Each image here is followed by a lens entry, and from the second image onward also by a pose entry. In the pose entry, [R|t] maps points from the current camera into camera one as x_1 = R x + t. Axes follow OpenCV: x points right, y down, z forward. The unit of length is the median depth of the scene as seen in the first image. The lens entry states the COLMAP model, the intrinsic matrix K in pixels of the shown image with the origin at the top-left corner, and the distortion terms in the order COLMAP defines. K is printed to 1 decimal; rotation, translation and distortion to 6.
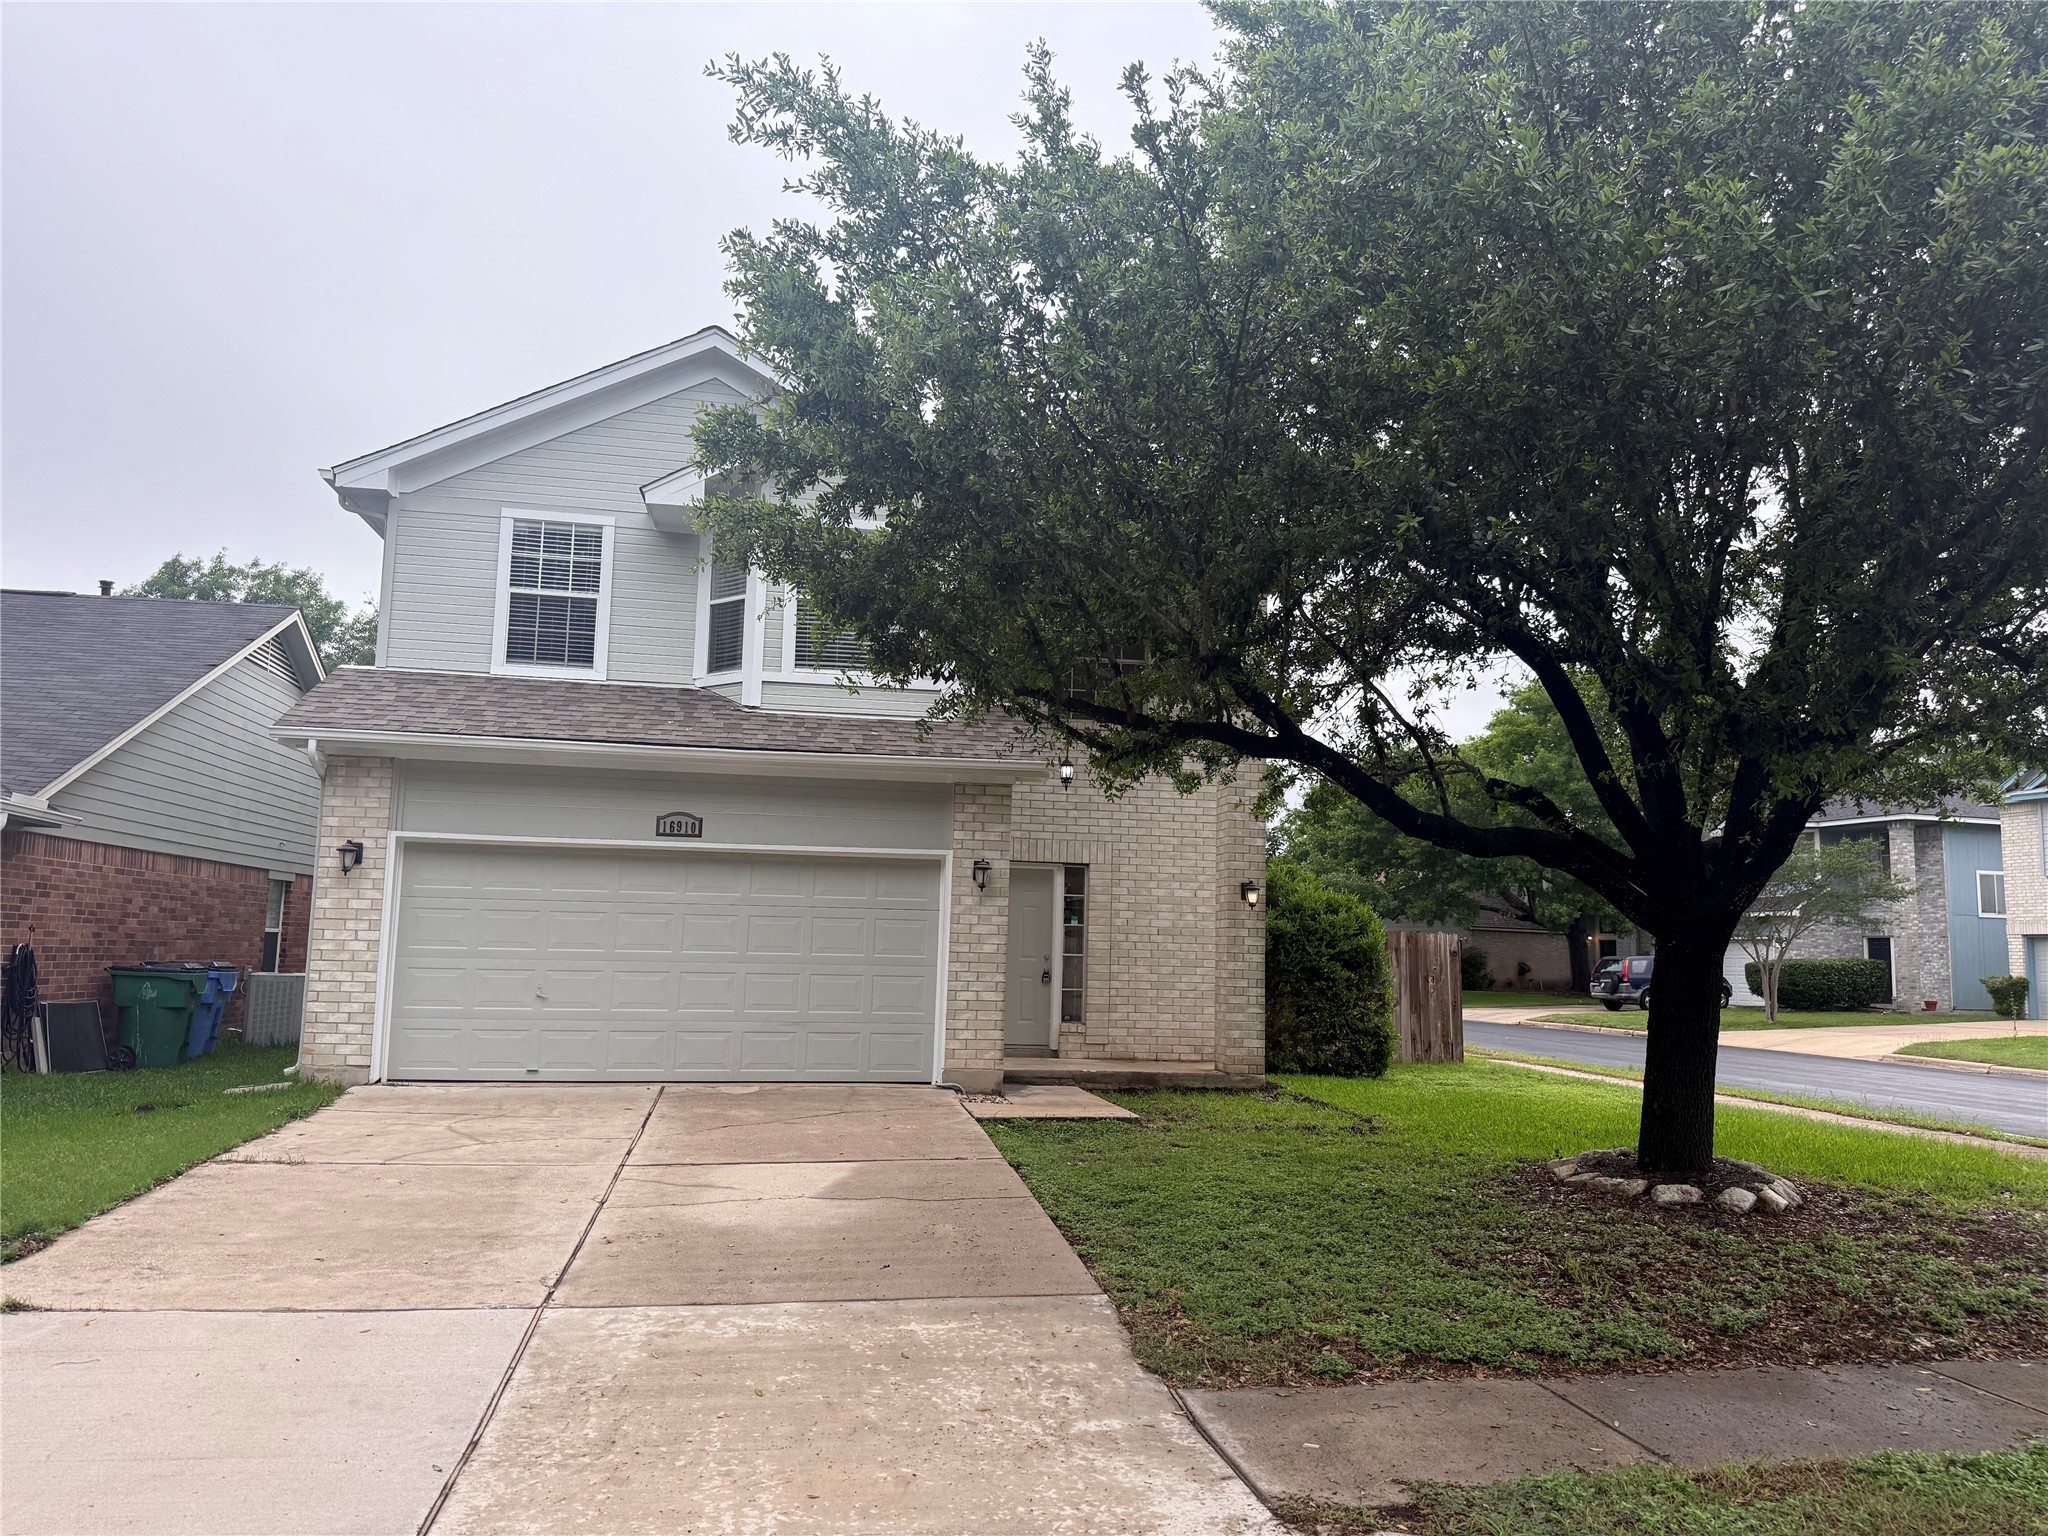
lens RADIAL K [[1433.8, 0, 1024.0], [0, 1433.8, 768.0], [0, 0, 1]] dist [0.140380, -0.239466]
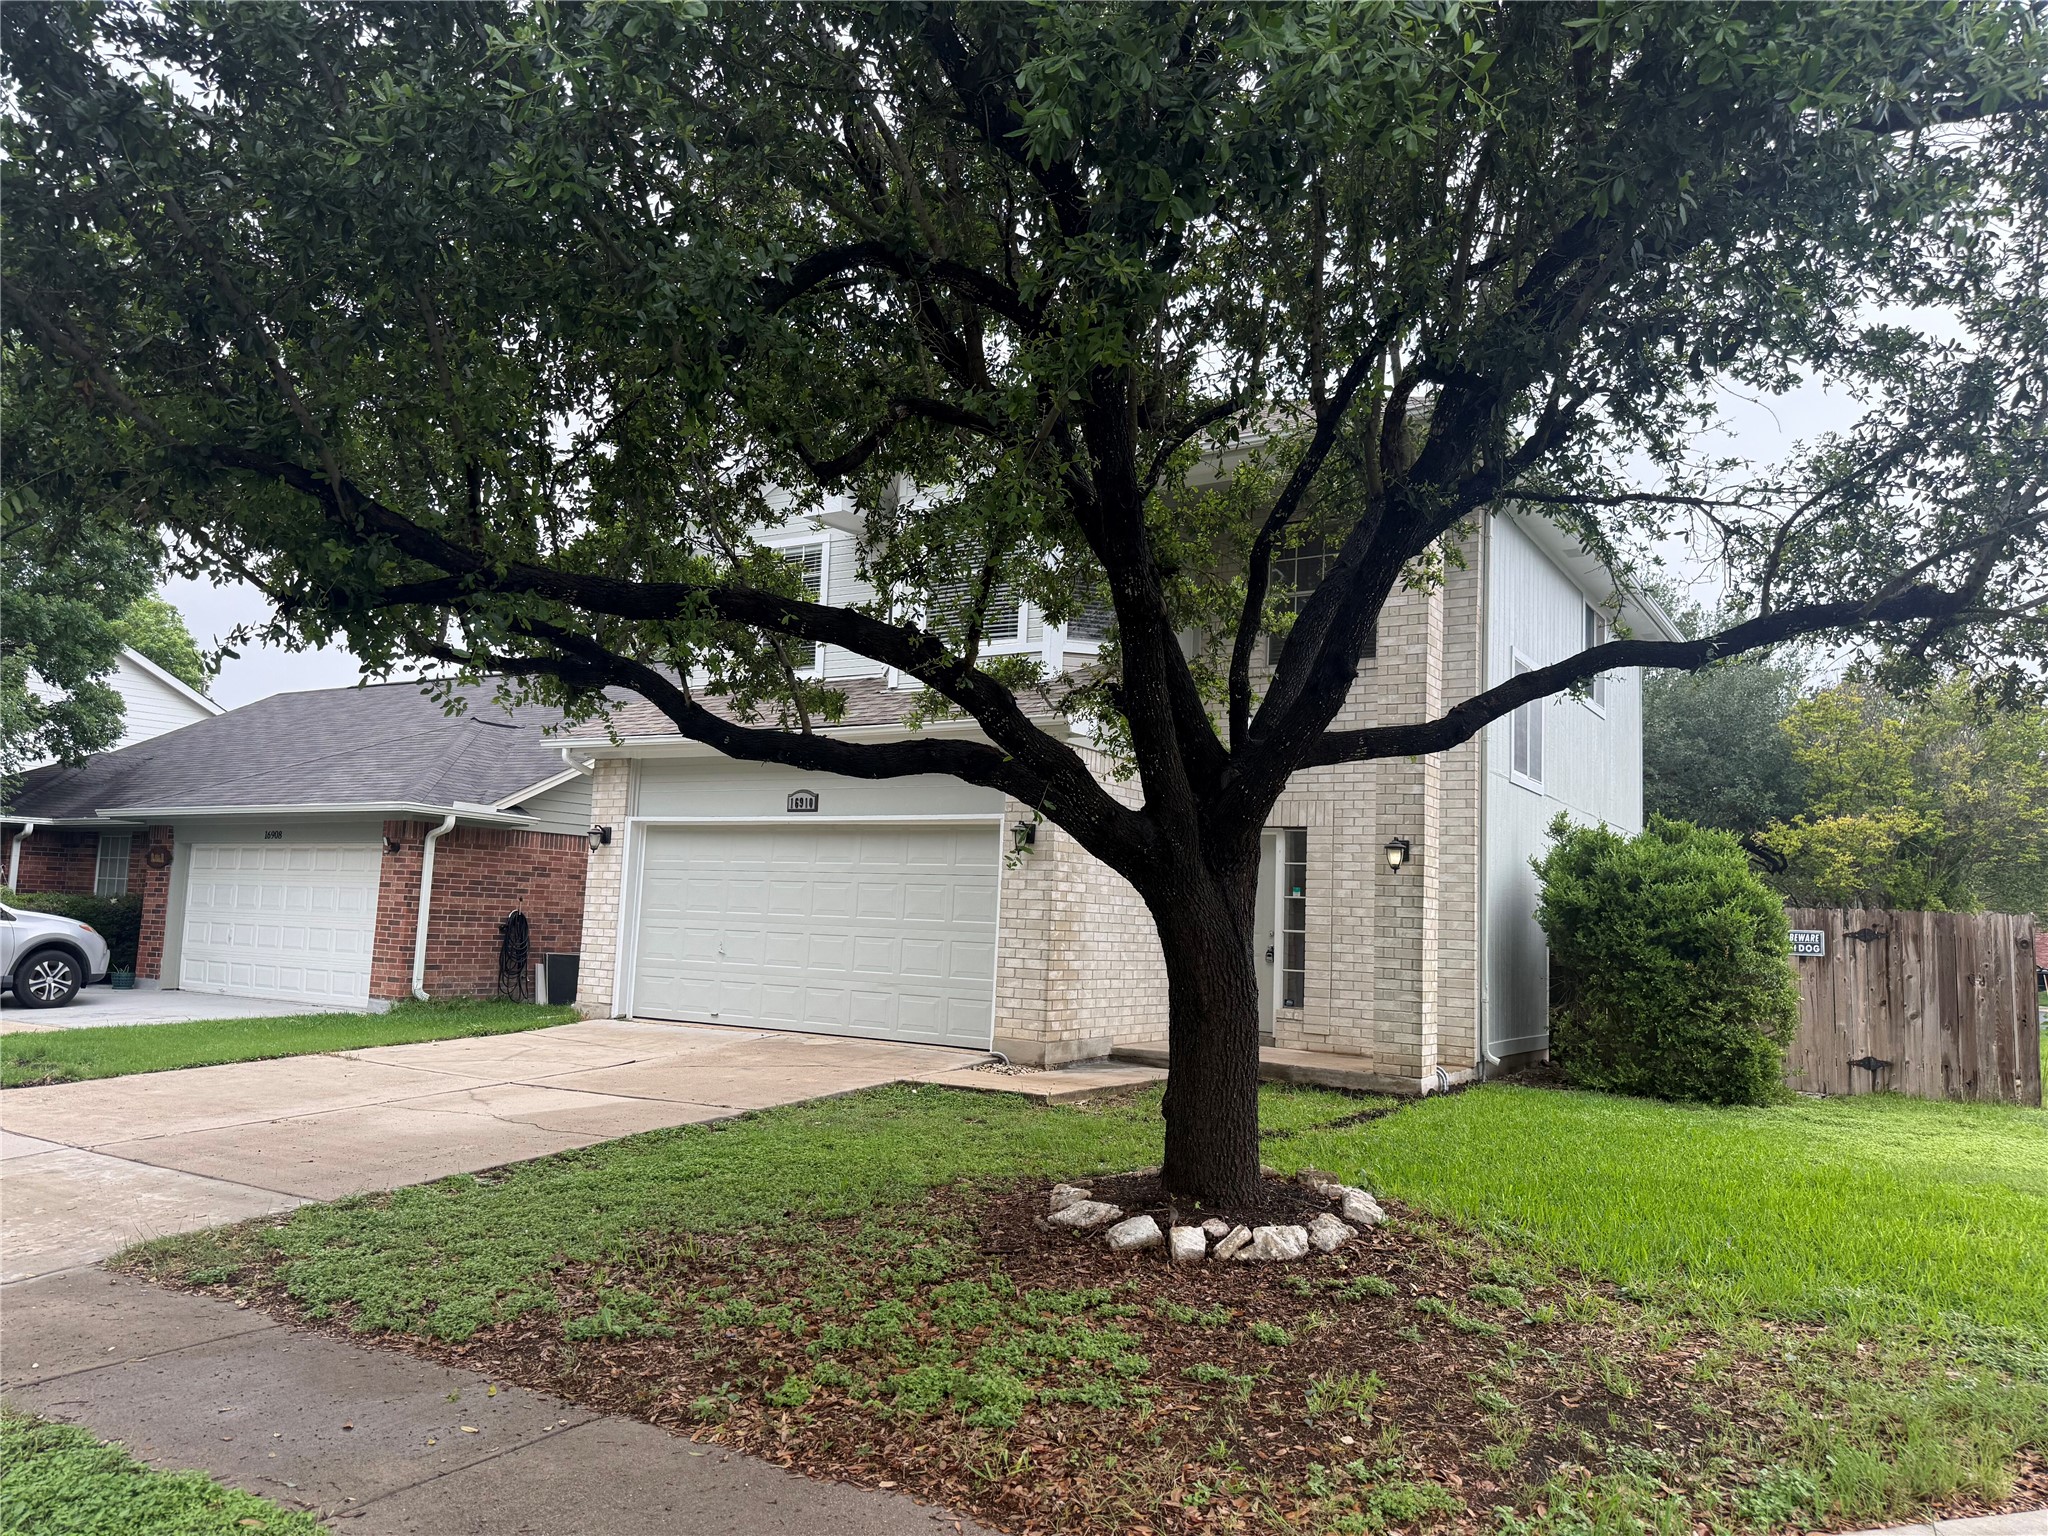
lens RADIAL K [[1433.8, 0, 1024.0], [0, 1433.8, 768.0], [0, 0, 1]] dist [0.140380, -0.239466]
pose [[0.736343, -0.067171, -0.673266, 0.553475], [0.063400, 0.997532, -0.030182, 0.050809], [0.673631, -0.020461, 0.738784, 0.261437]]
